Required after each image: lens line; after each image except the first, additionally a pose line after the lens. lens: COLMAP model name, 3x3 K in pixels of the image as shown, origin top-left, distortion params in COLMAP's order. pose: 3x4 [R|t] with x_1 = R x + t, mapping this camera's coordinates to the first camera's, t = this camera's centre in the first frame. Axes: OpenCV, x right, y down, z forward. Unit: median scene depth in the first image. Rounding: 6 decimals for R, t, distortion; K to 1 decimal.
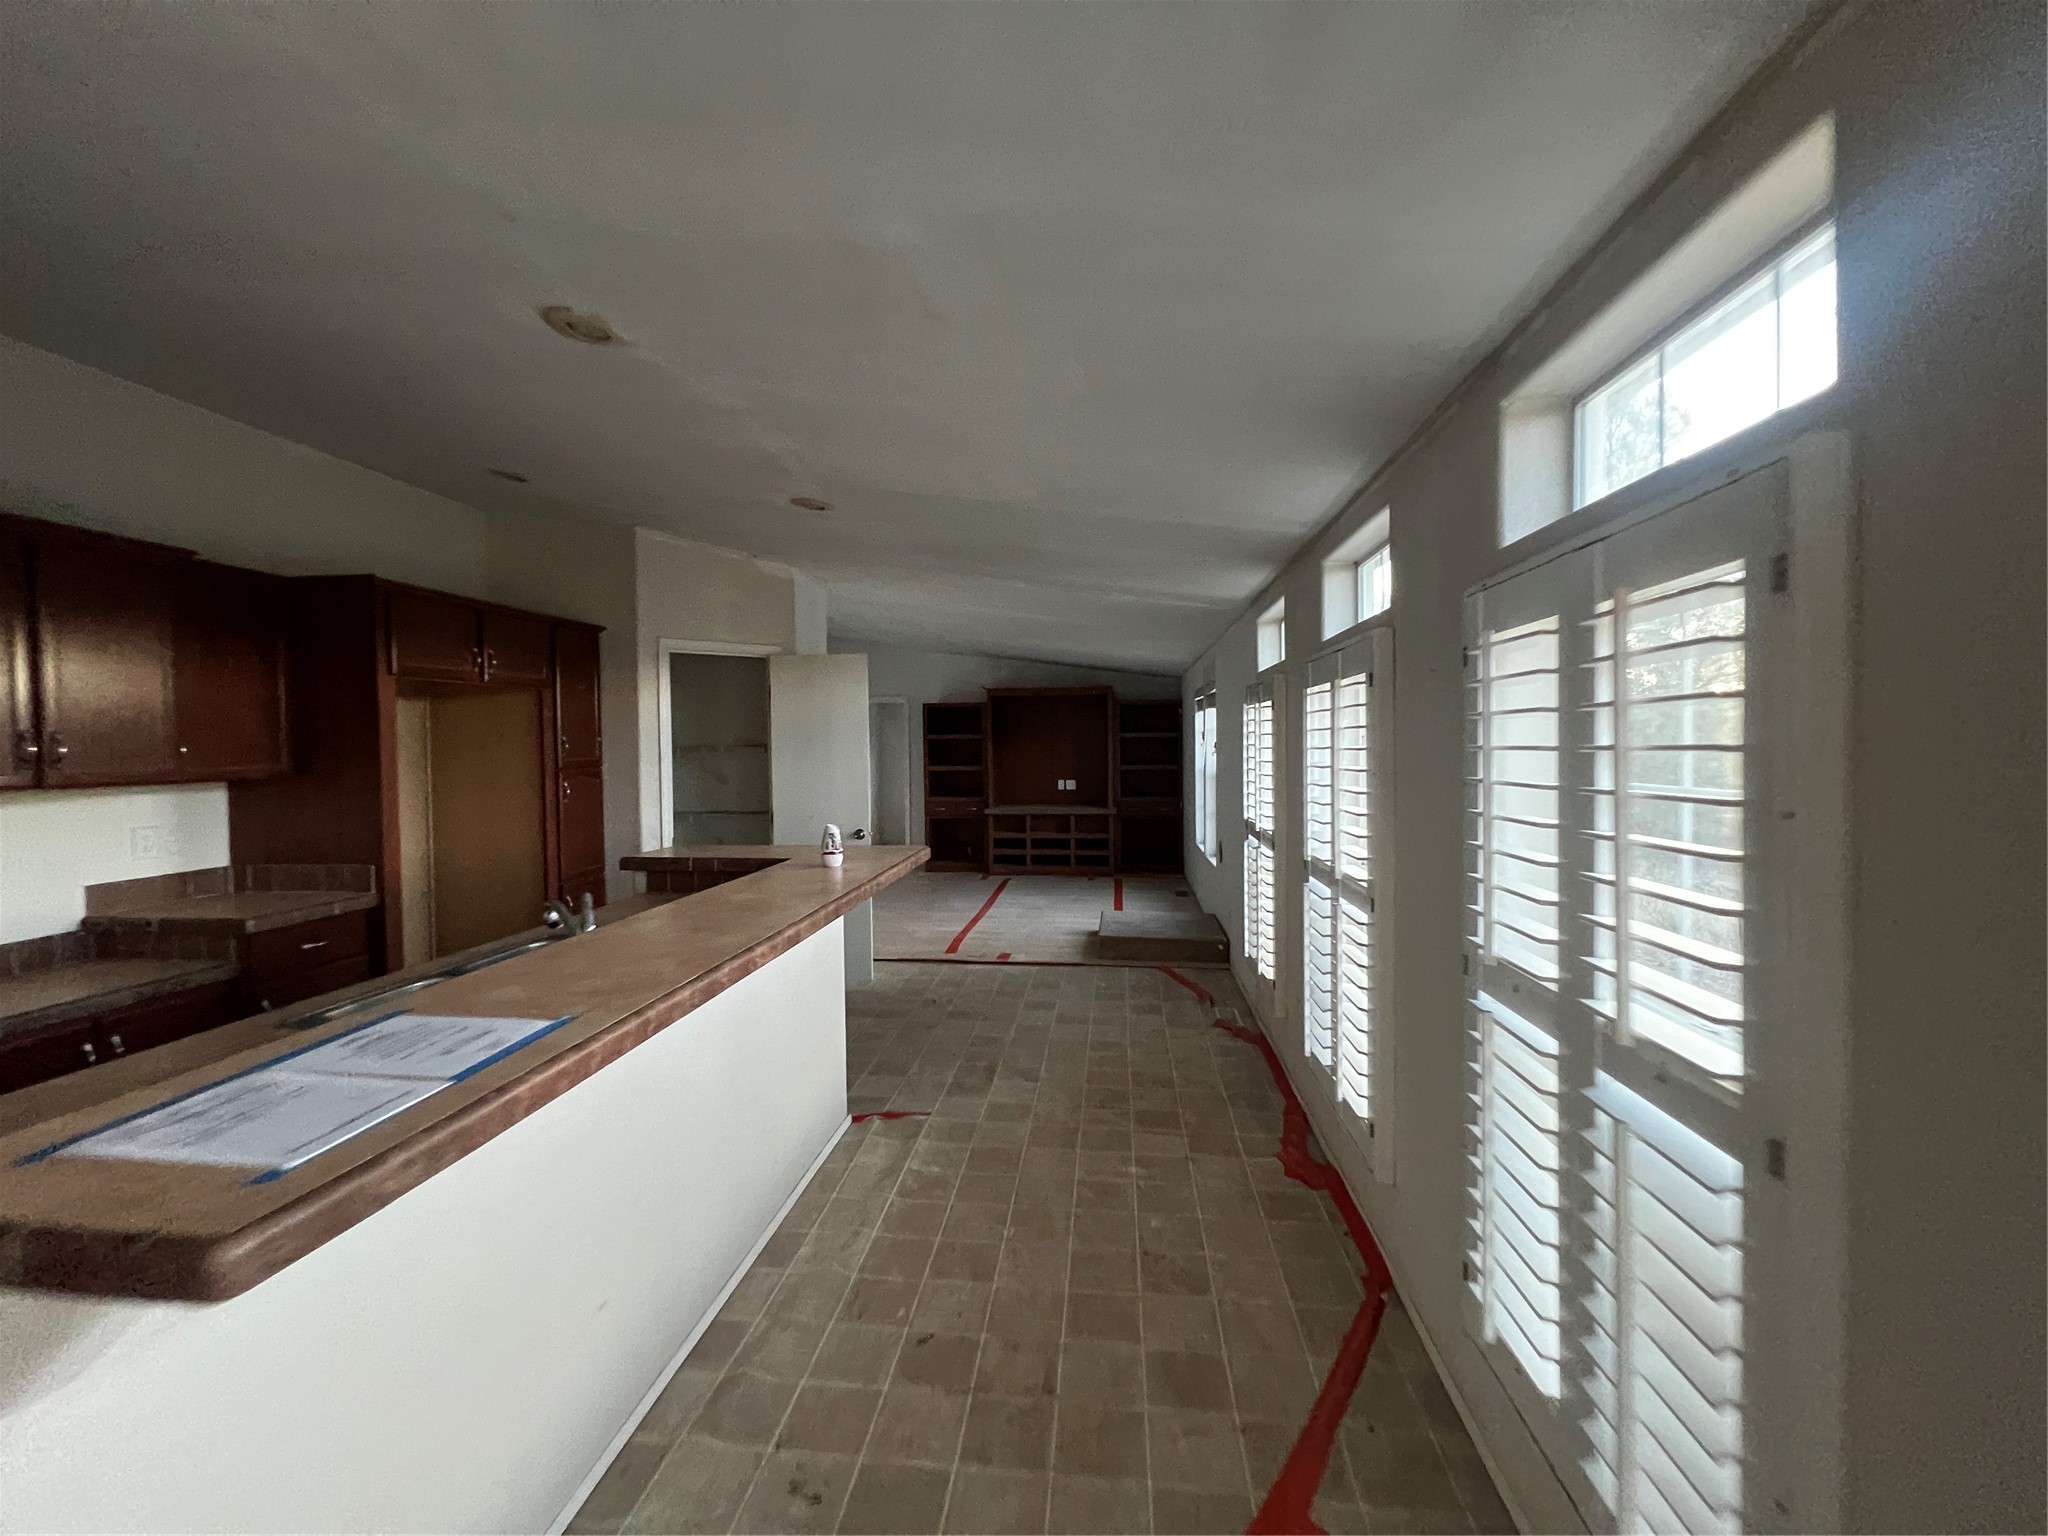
lens RADIAL K [[818.2, 0, 1025.6], [0, 818.2, 761.8], [0, 0, 1]] dist [-0.000172, -0.000721]
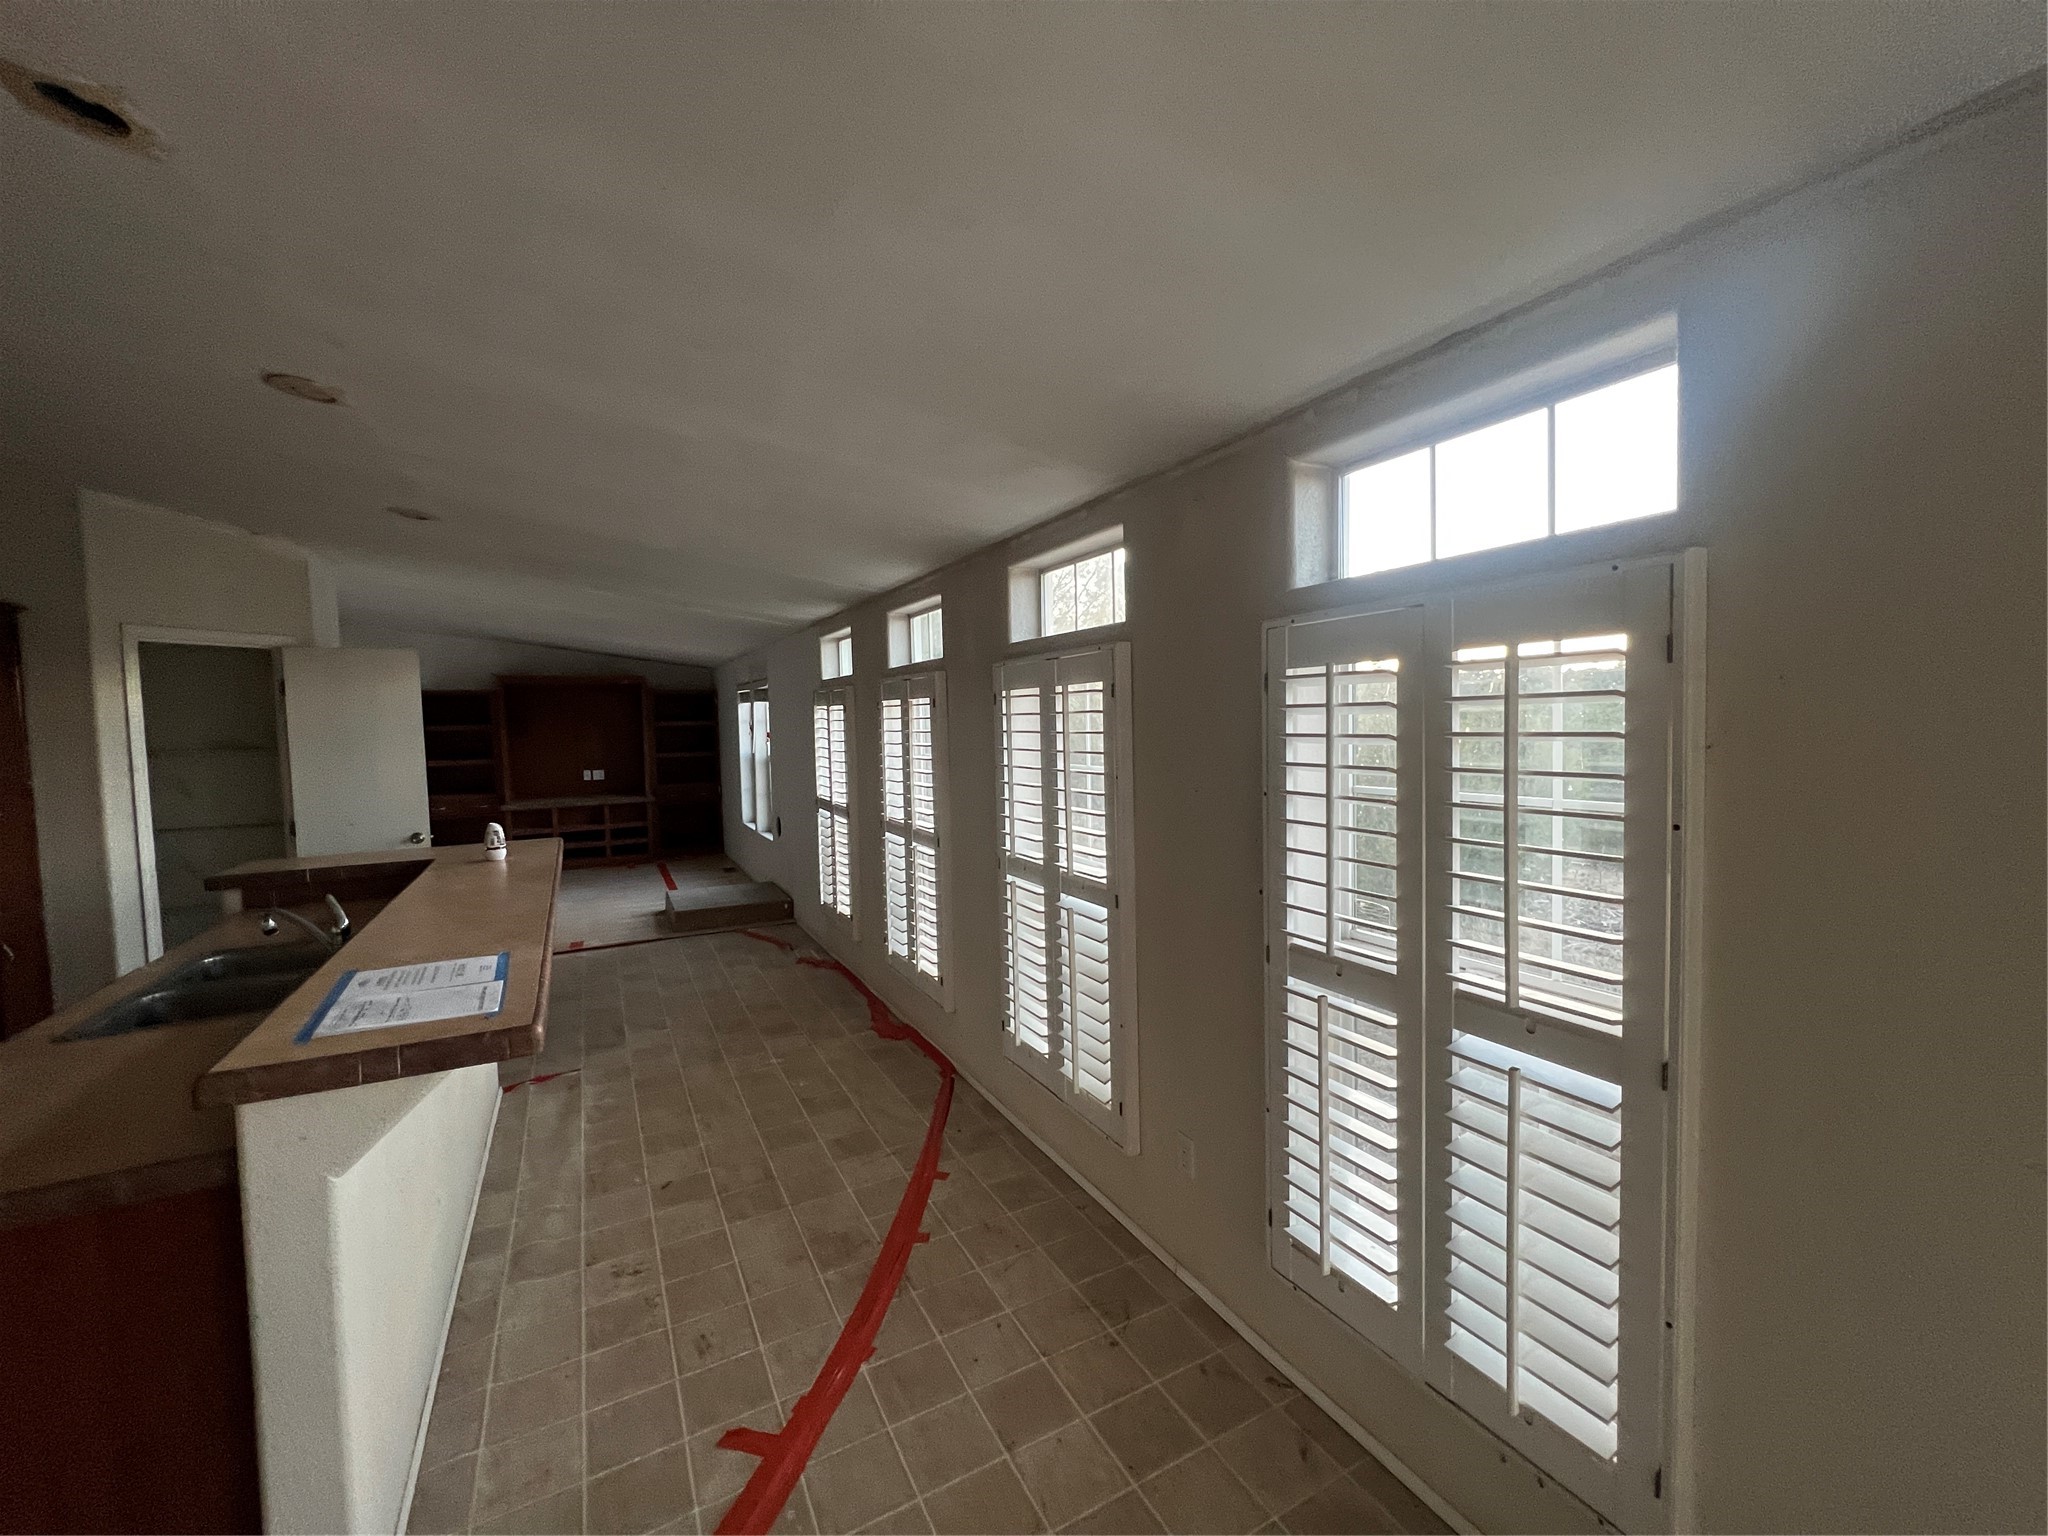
lens RADIAL K [[818.2, 0, 1027.9], [0, 818.2, 762.0], [0, 0, 1]] dist [-0.000172, -0.000721]
pose [[0.821932, -0.039025, 0.568248, -0.274374], [0.024307, 0.999144, 0.033458, -0.026869], [-0.569067, -0.013688, 0.822177, -0.341677]]
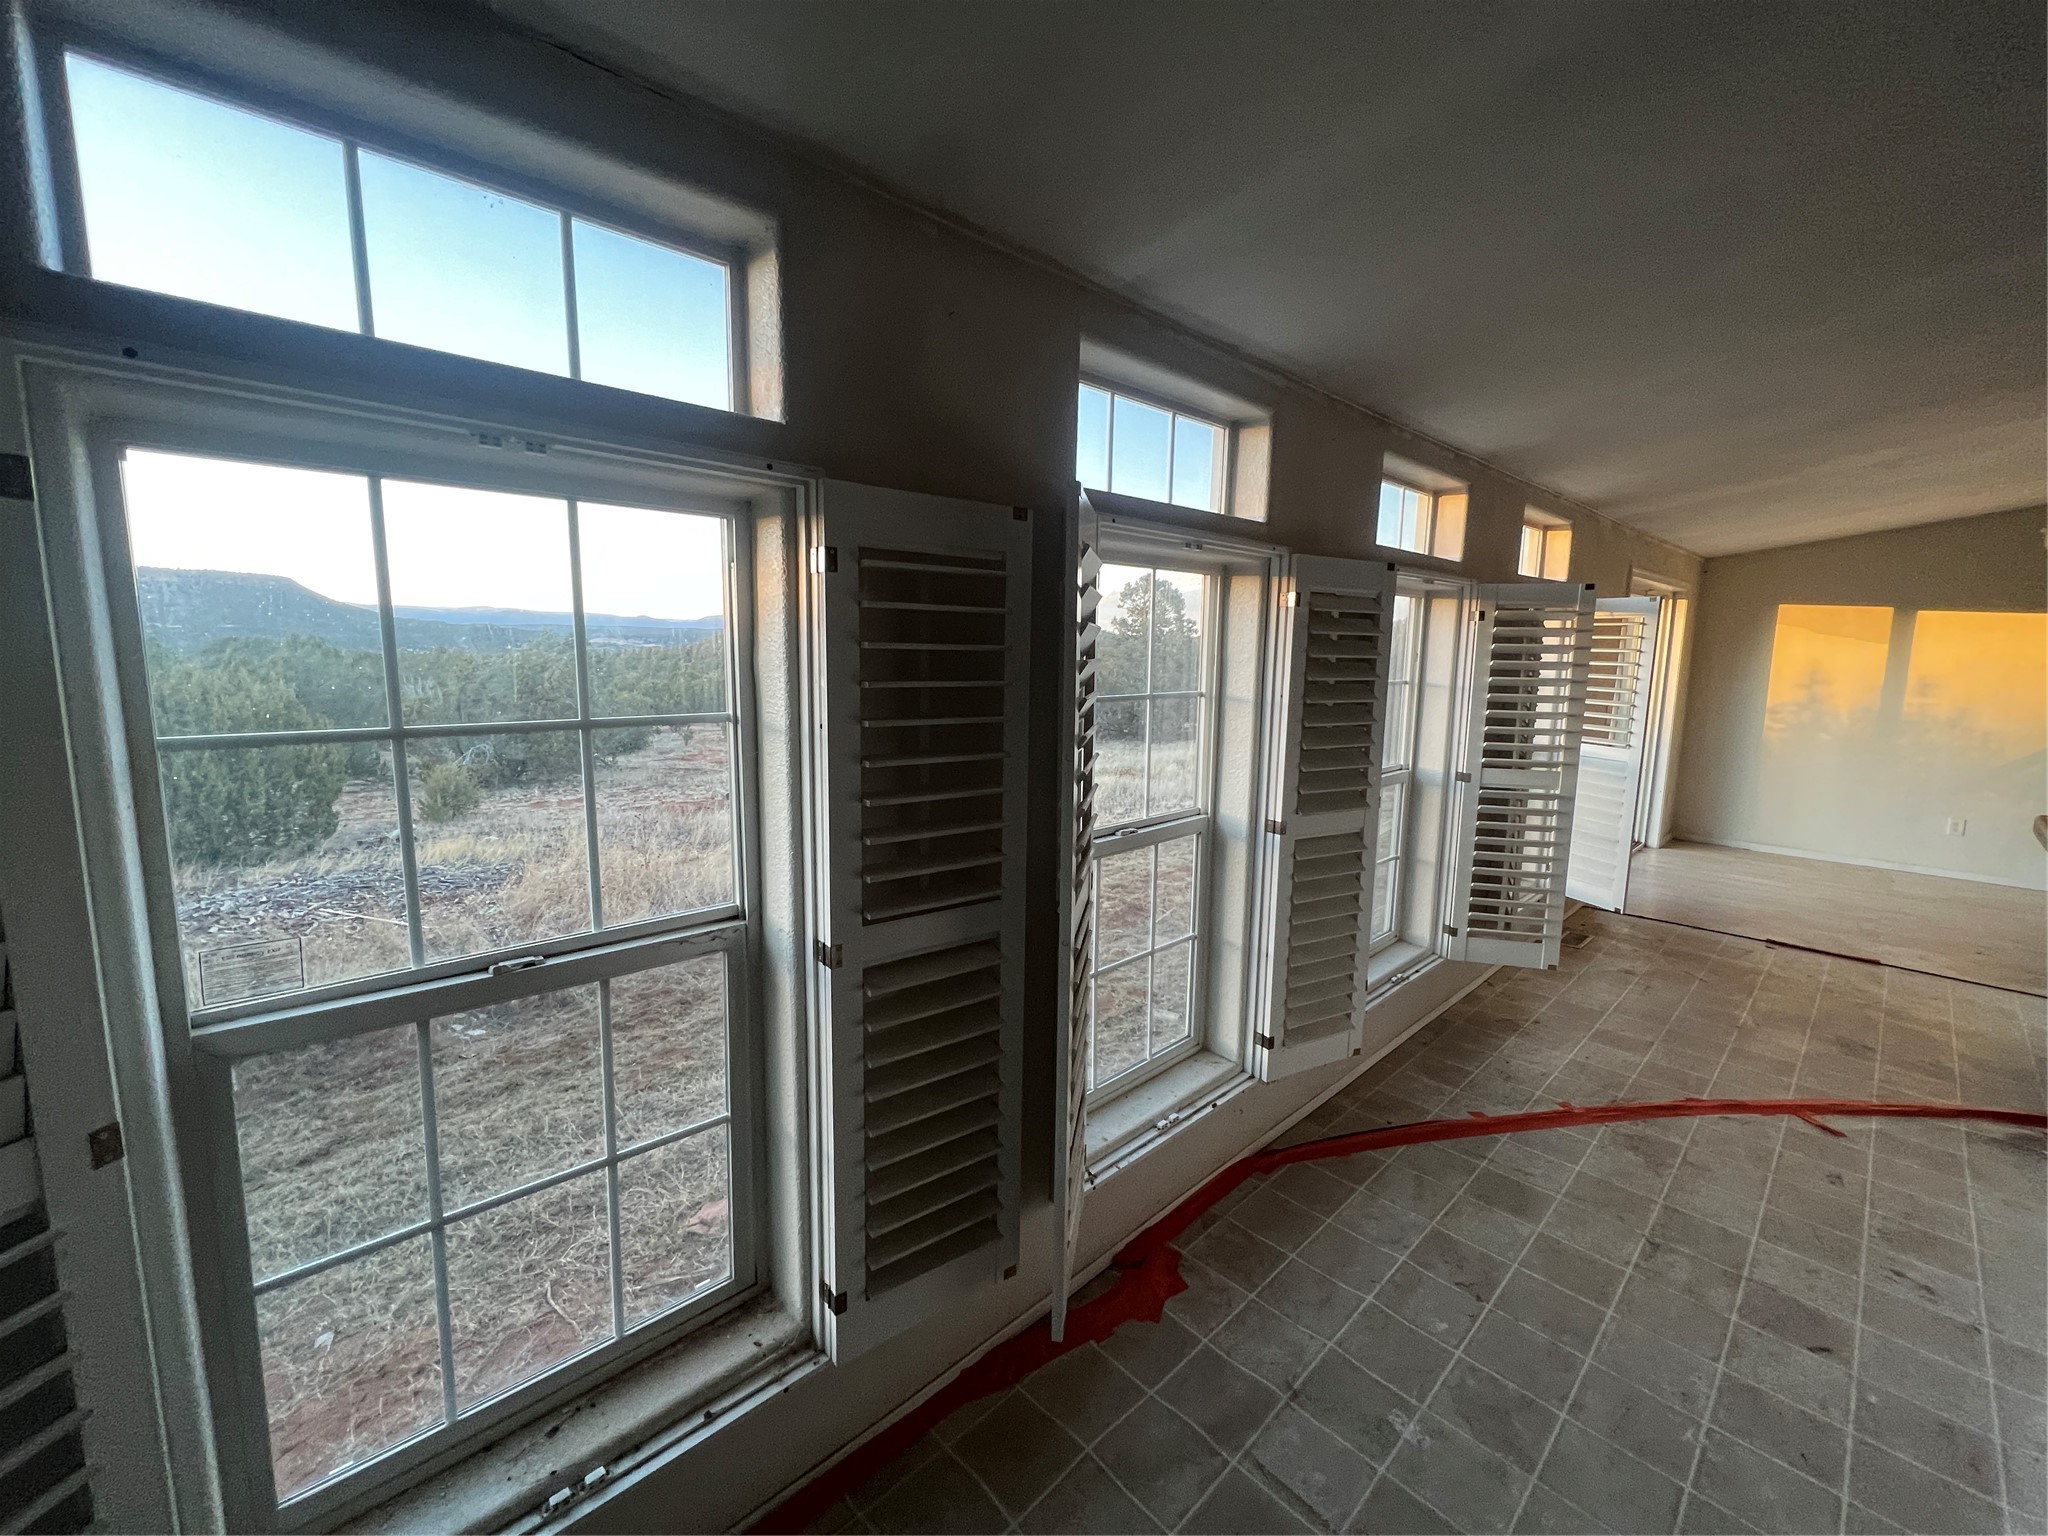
lens RADIAL K [[818.2, 0, 1026.9], [0, 818.2, 747.2], [0, 0, 1]] dist [-0.000172, -0.000721]
pose [[-0.755867, -0.077392, 0.650135, 0.000916], [0.012614, 0.991083, 0.132644, -0.048161], [-0.654603, 0.108462, -0.748151, 1.562609]]
